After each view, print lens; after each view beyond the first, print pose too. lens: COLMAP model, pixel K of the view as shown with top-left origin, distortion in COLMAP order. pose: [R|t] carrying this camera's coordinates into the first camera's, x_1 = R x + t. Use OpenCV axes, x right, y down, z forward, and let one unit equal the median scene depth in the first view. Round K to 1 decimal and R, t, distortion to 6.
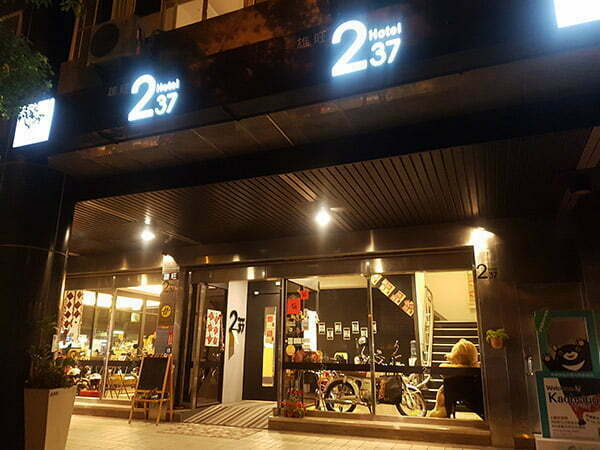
lens RADIAL K [[465.1, 0, 299.8], [0, 465.1, 224.8], [0, 0, 1]] dist [0.001548, -0.003562]
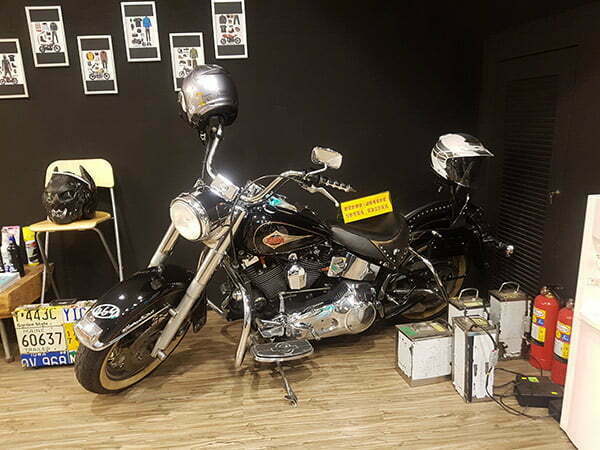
lens RADIAL K [[465.1, 0, 299.9], [0, 465.1, 225.5], [0, 0, 1]] dist [0.001548, -0.003562]
pose [[0.883141, -0.135220, 0.449197, 0.079154], [-0.089763, 0.891151, 0.444738, 0.200105], [-0.460440, -0.433087, 0.774874, 0.779878]]
